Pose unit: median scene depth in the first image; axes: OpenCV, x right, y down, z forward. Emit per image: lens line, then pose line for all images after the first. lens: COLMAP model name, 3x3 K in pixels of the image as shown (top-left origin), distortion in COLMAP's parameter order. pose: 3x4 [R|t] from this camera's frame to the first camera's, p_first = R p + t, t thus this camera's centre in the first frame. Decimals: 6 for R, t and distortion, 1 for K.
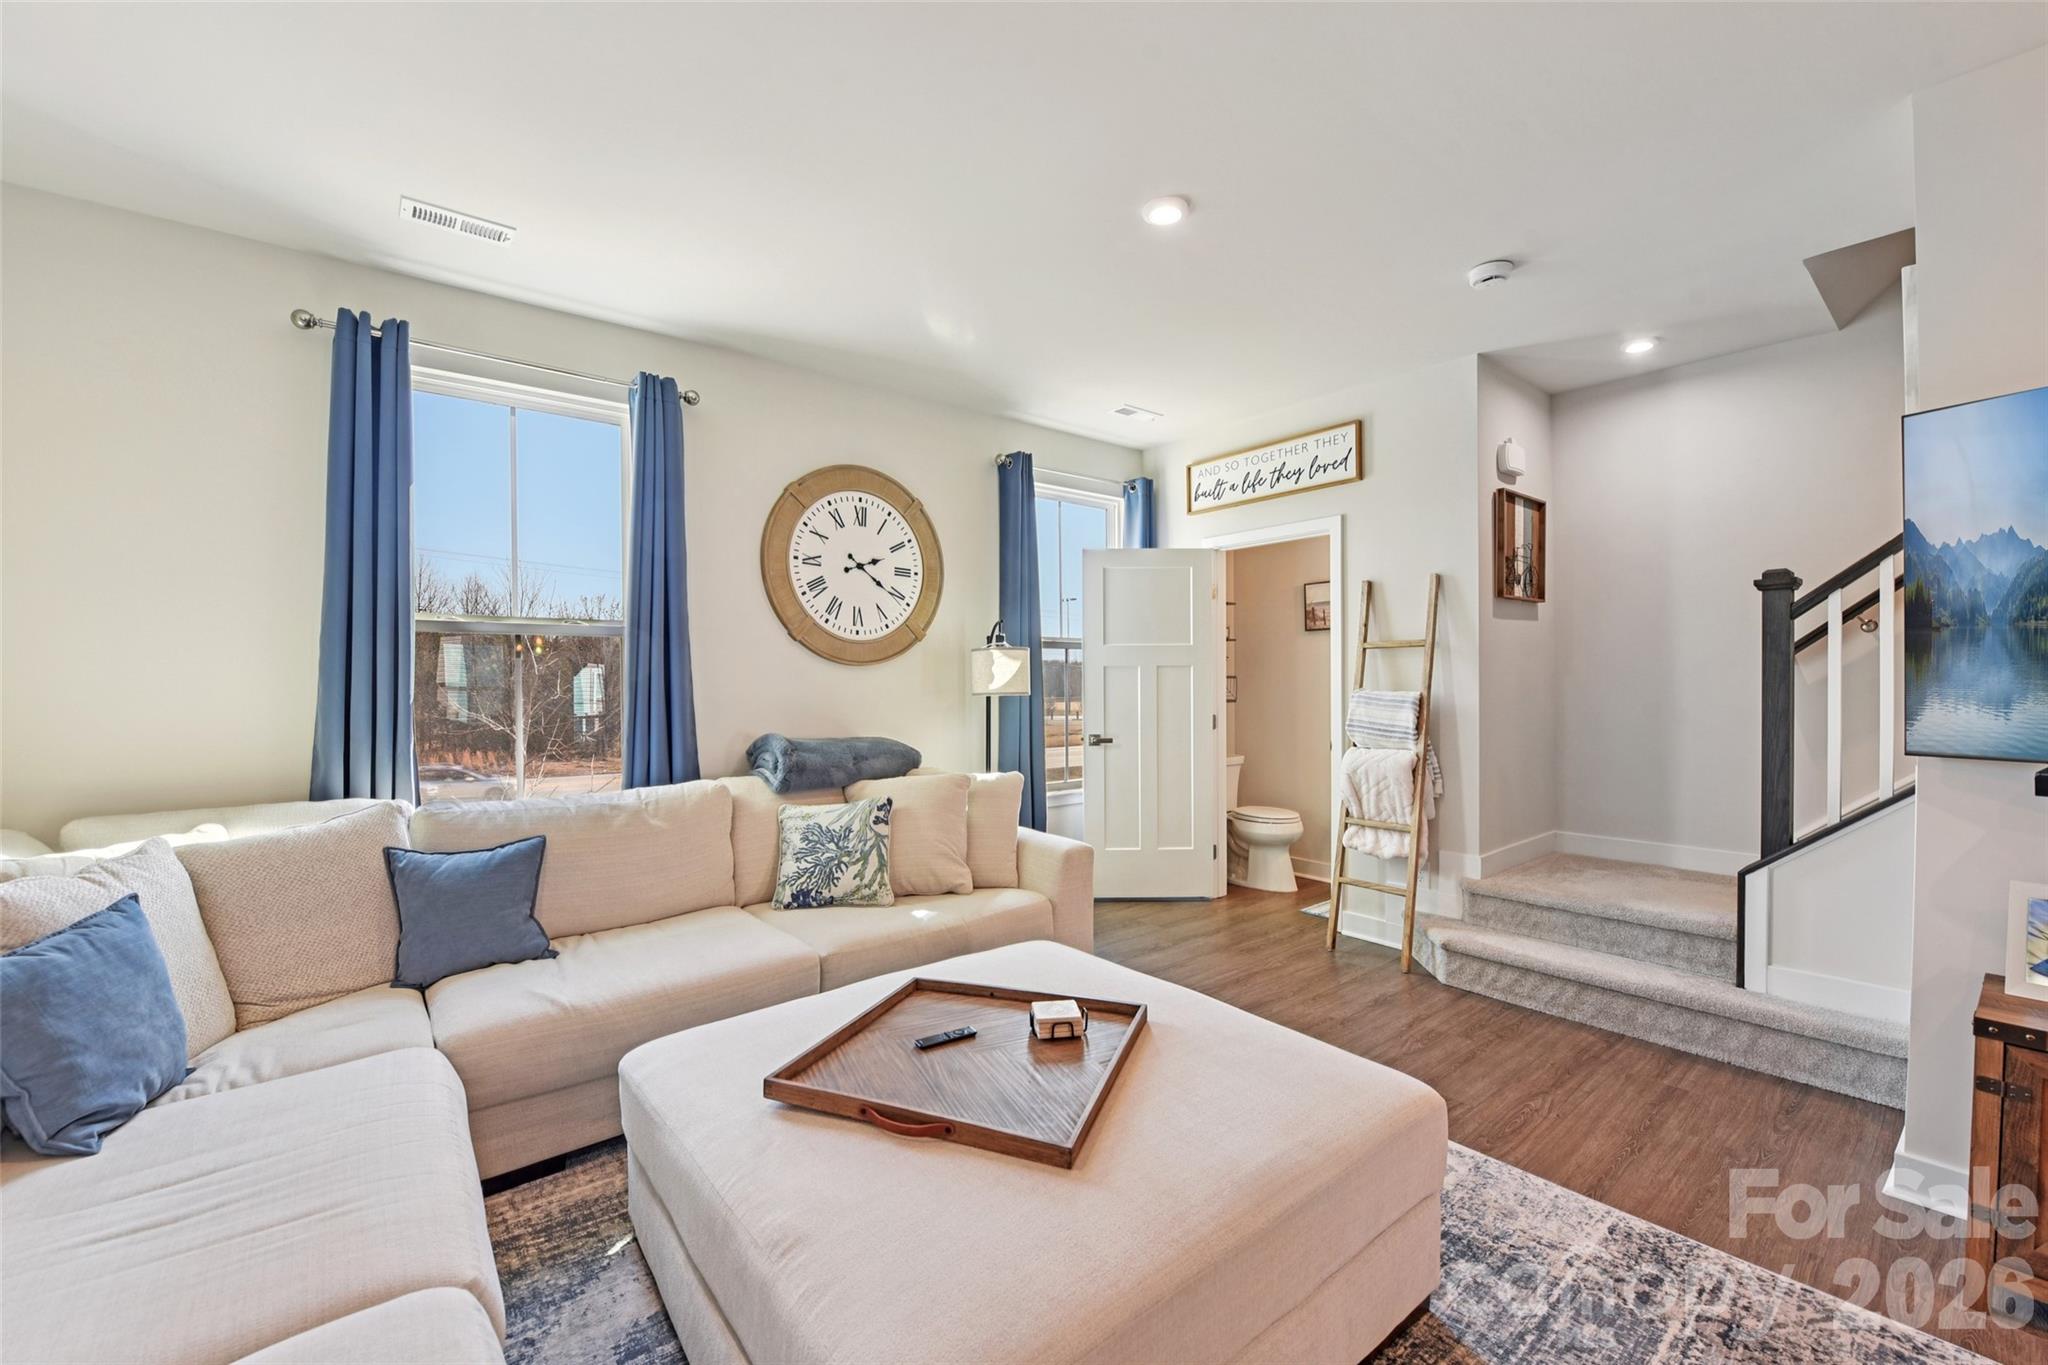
lens RADIAL K [[819.2, 0, 1022.8], [0, 819.2, 684.6], [0, 0, 1]] dist [-0.016591, -0.001016]
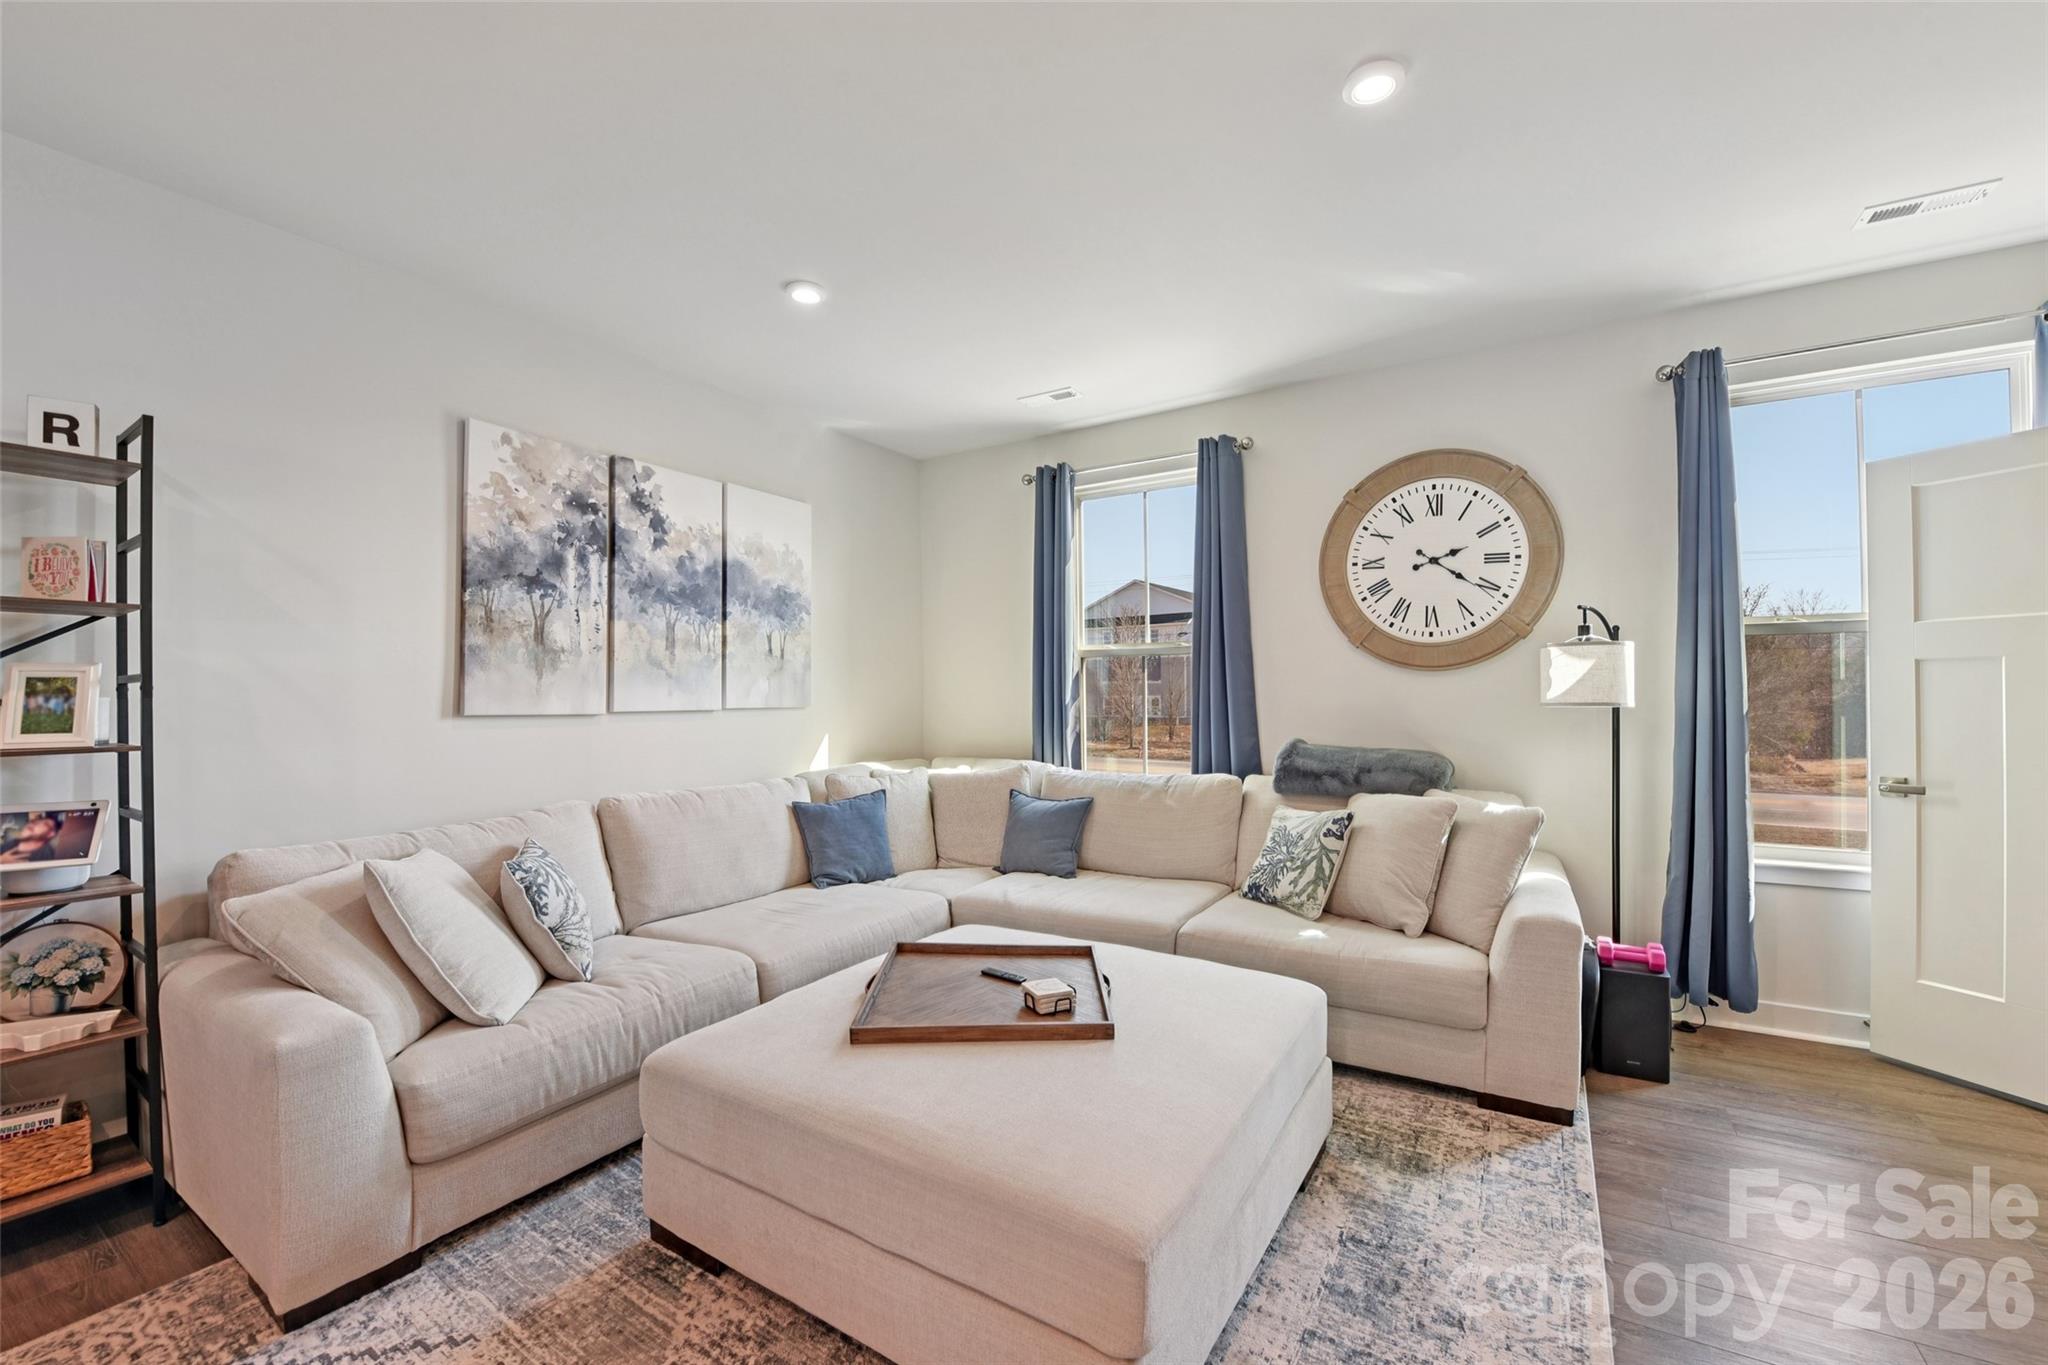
lens RADIAL K [[819.2, 0, 1026.3], [0, 819.2, 681.8], [0, 0, 1]] dist [-0.016591, -0.001016]
pose [[0.332499, -0.007874, -0.943071, 0.516362], [0.003886, 0.999968, -0.006979, -0.006603], [0.943096, -0.001344, 0.332519, 0.285200]]
